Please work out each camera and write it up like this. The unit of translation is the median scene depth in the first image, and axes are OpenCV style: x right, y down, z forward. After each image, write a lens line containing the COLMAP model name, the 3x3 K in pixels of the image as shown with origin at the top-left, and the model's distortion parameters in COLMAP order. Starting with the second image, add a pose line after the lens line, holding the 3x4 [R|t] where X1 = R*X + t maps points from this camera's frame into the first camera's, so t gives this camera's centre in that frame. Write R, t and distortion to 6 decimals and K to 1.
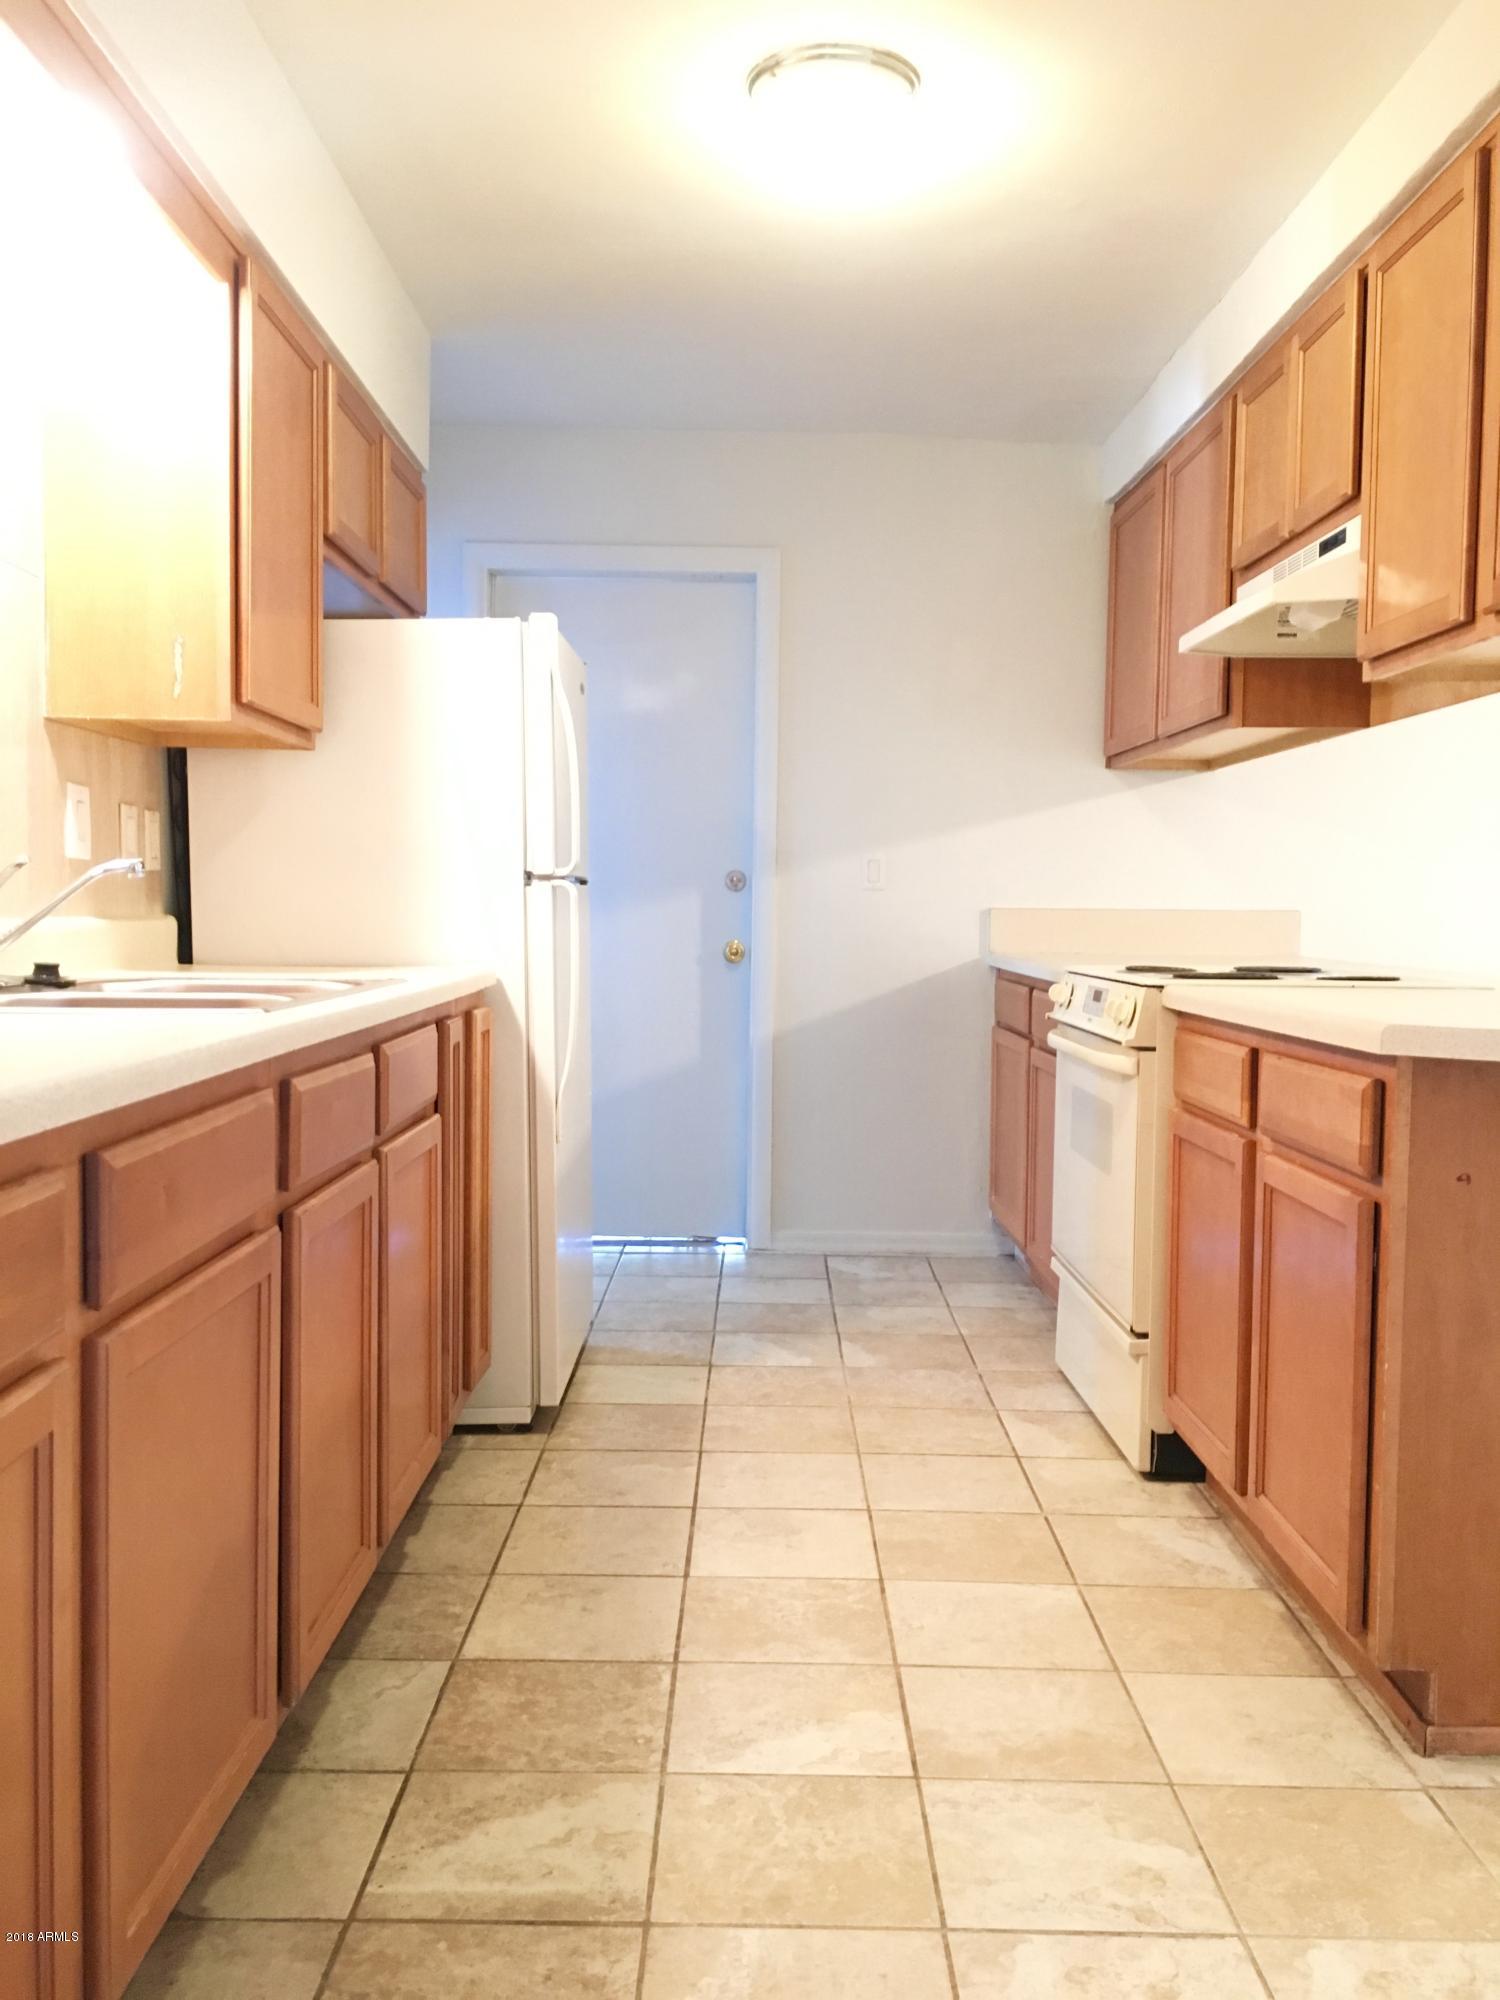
lens RADIAL K [[1745.4, 0, 752.3], [0, 1745.4, 1000.0], [0, 0, 1]] dist [0.009182, 0.001548]
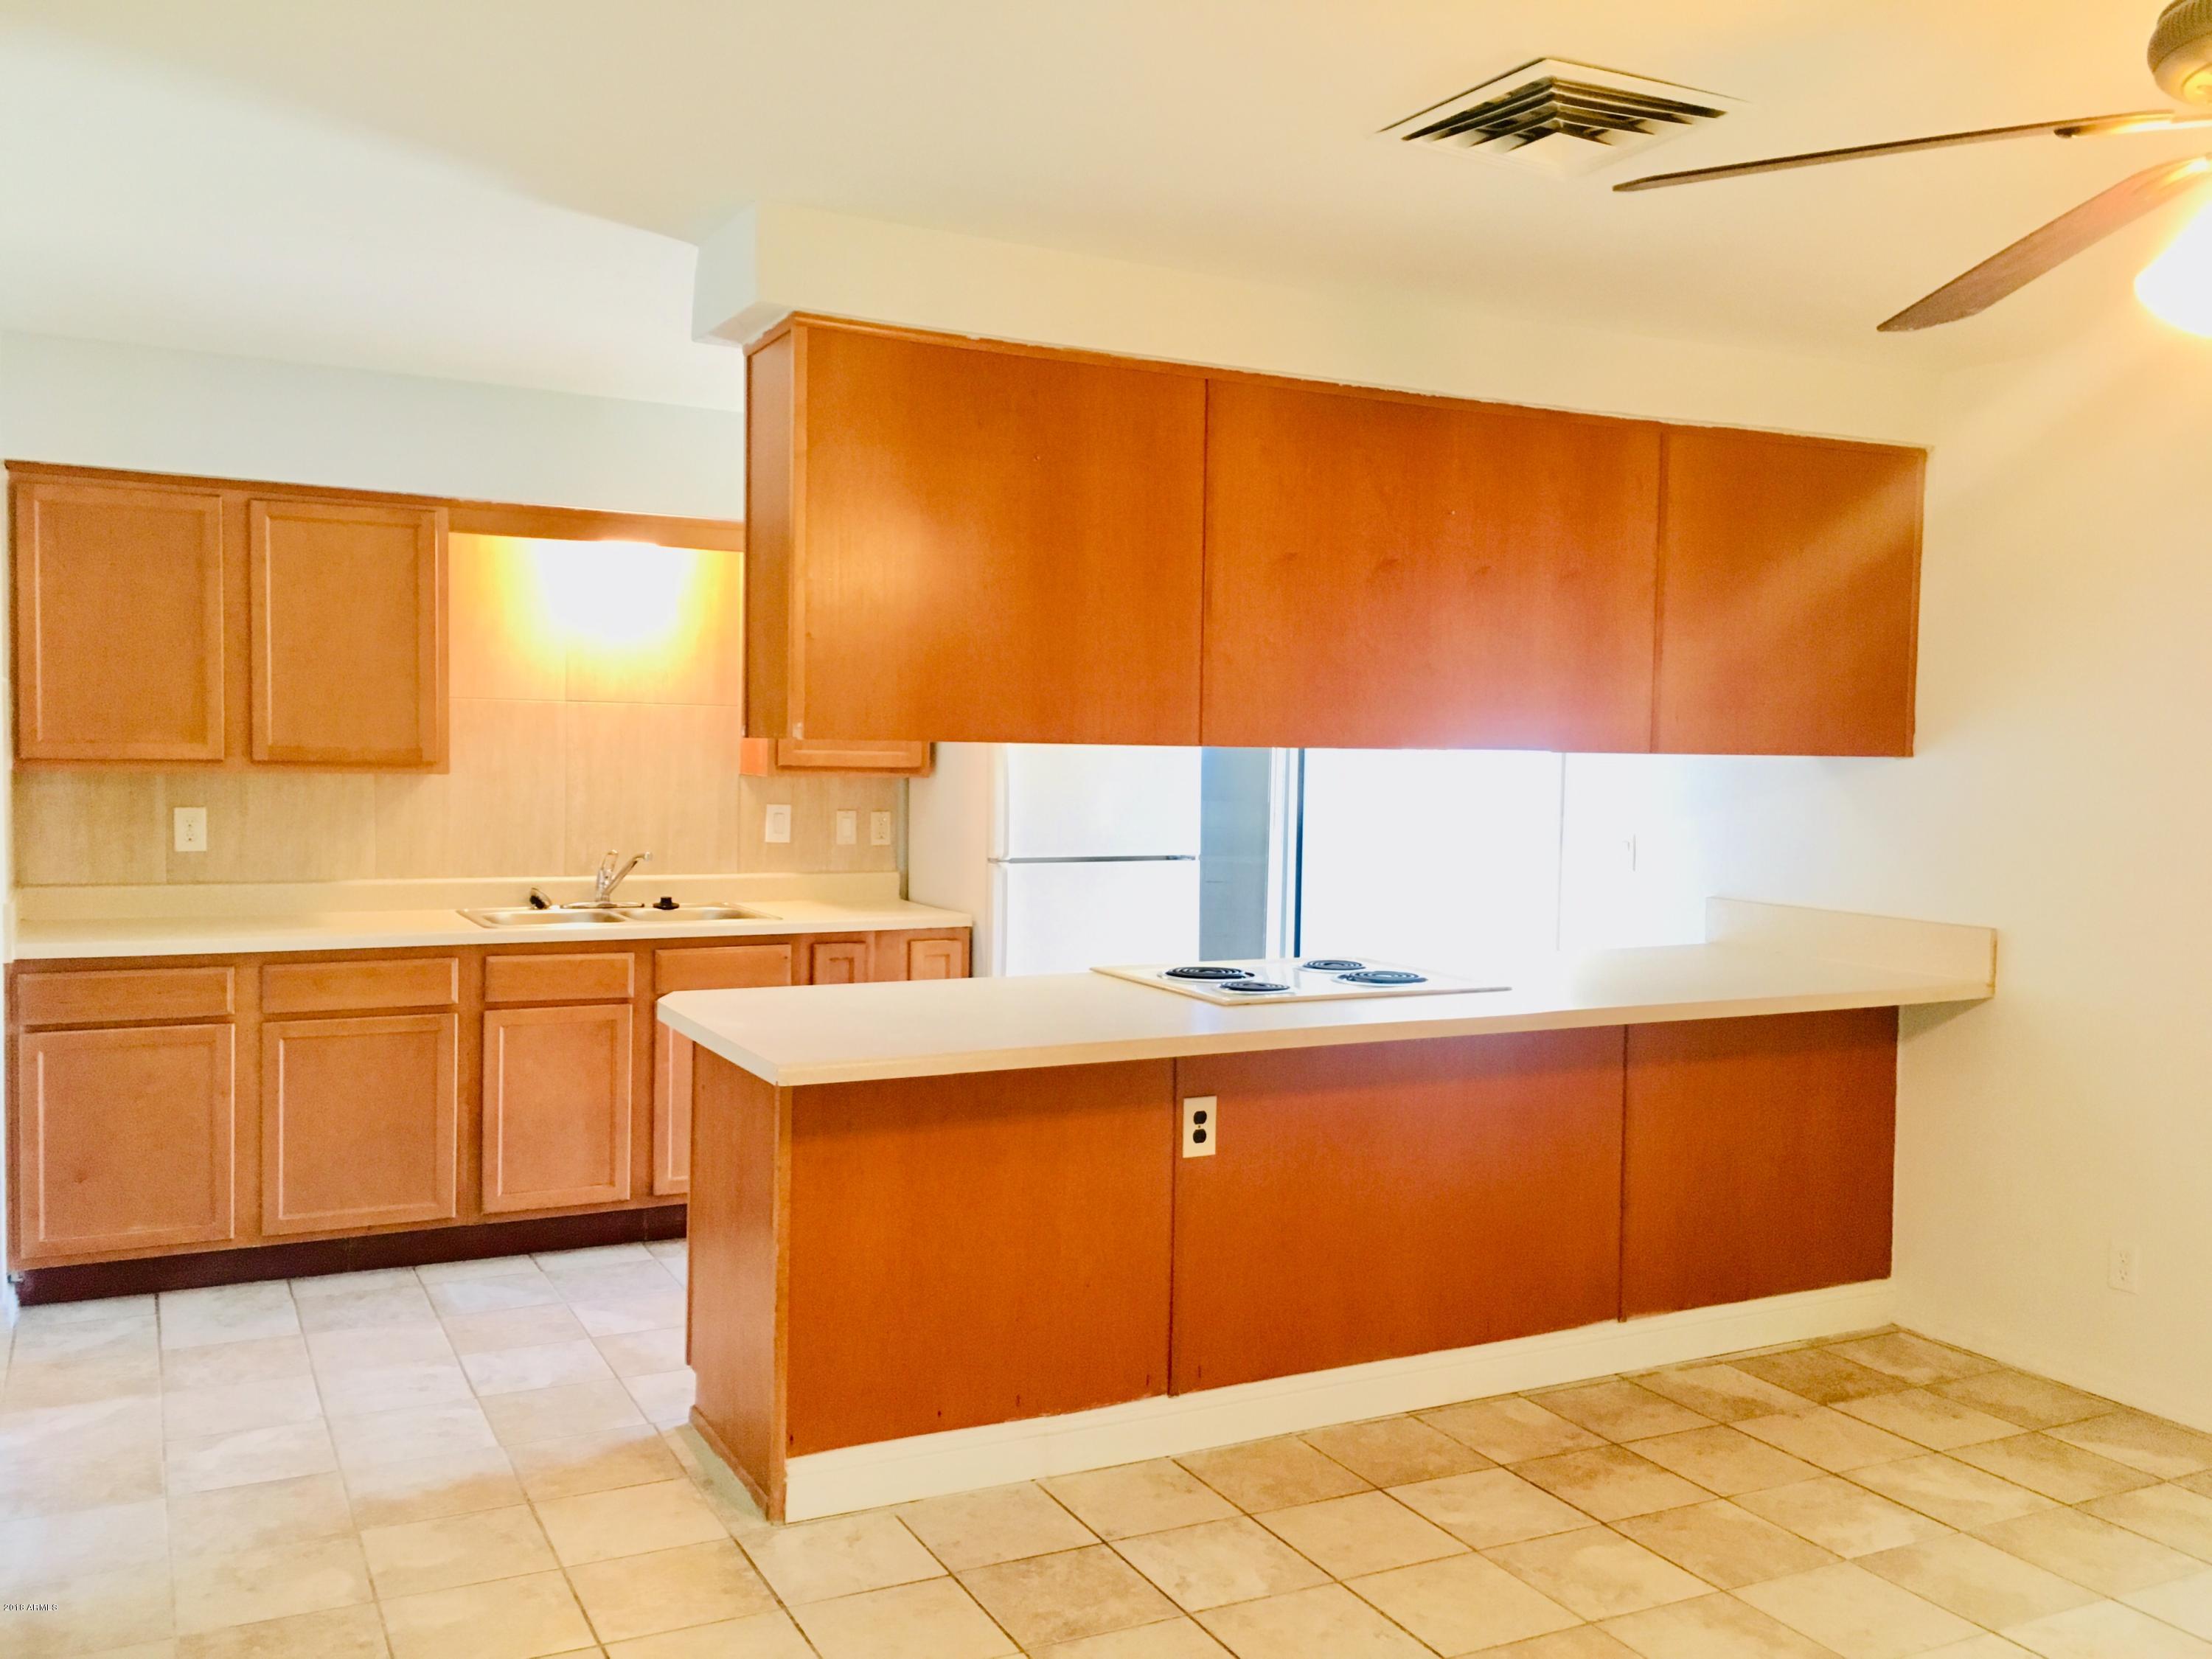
lens RADIAL K [[1930.4, 0, 1107.1], [0, 1930.4, 832.7], [0, 0, 1]] dist [0.009182, 0.001548]
pose [[0.441943, 0.043168, -0.896004, 2.348777], [-0.060105, 0.998022, 0.018437, -0.212066], [0.895027, 0.045706, 0.443663, 0.529651]]
